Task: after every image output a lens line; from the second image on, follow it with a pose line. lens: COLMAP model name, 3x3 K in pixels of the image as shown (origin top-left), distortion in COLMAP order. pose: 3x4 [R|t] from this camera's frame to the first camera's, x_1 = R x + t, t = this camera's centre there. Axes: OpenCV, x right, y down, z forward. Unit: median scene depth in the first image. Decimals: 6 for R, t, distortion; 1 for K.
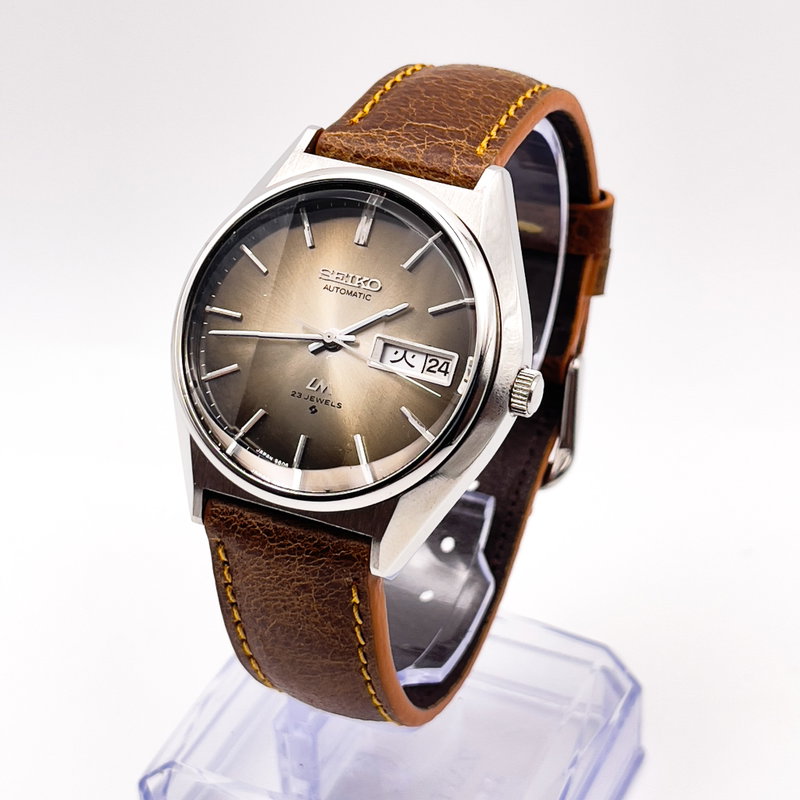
lens RADIAL K [[1703.9, 0, 399.7], [0, 1703.9, 469.8], [0, 0, 1]] dist [0.206243, -0.323077]
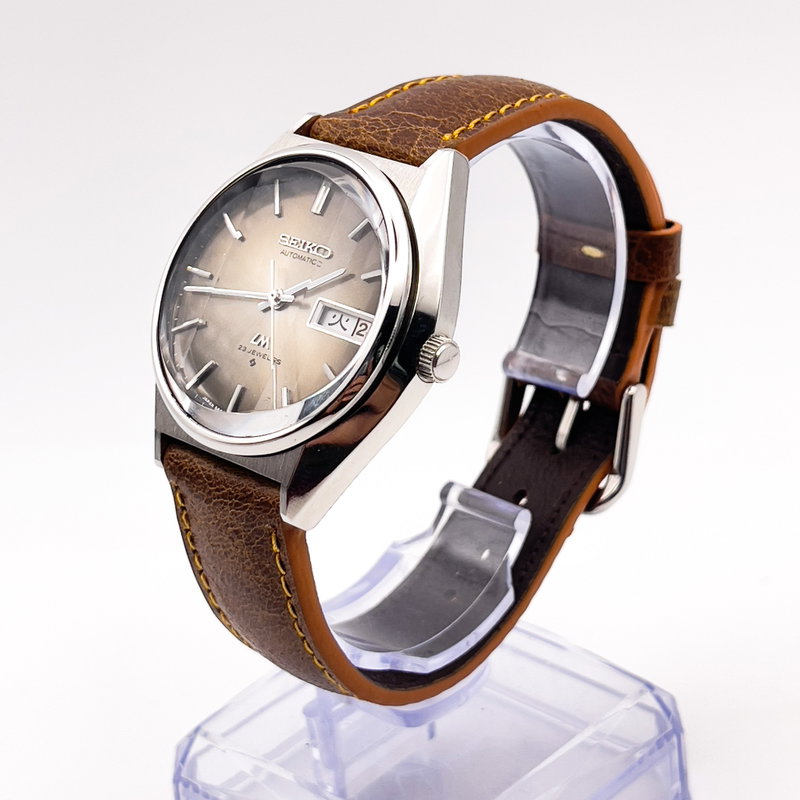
lens RADIAL K [[1703.9, 0, 399.7], [0, 1703.9, 469.8], [0, 0, 1]] dist [0.206243, -0.323077]
pose [[0.961066, 0.097718, -0.258462, 0.309435], [-0.118852, 0.990621, -0.067414, 0.089024], [0.249450, 0.095508, 0.963666, 0.002647]]
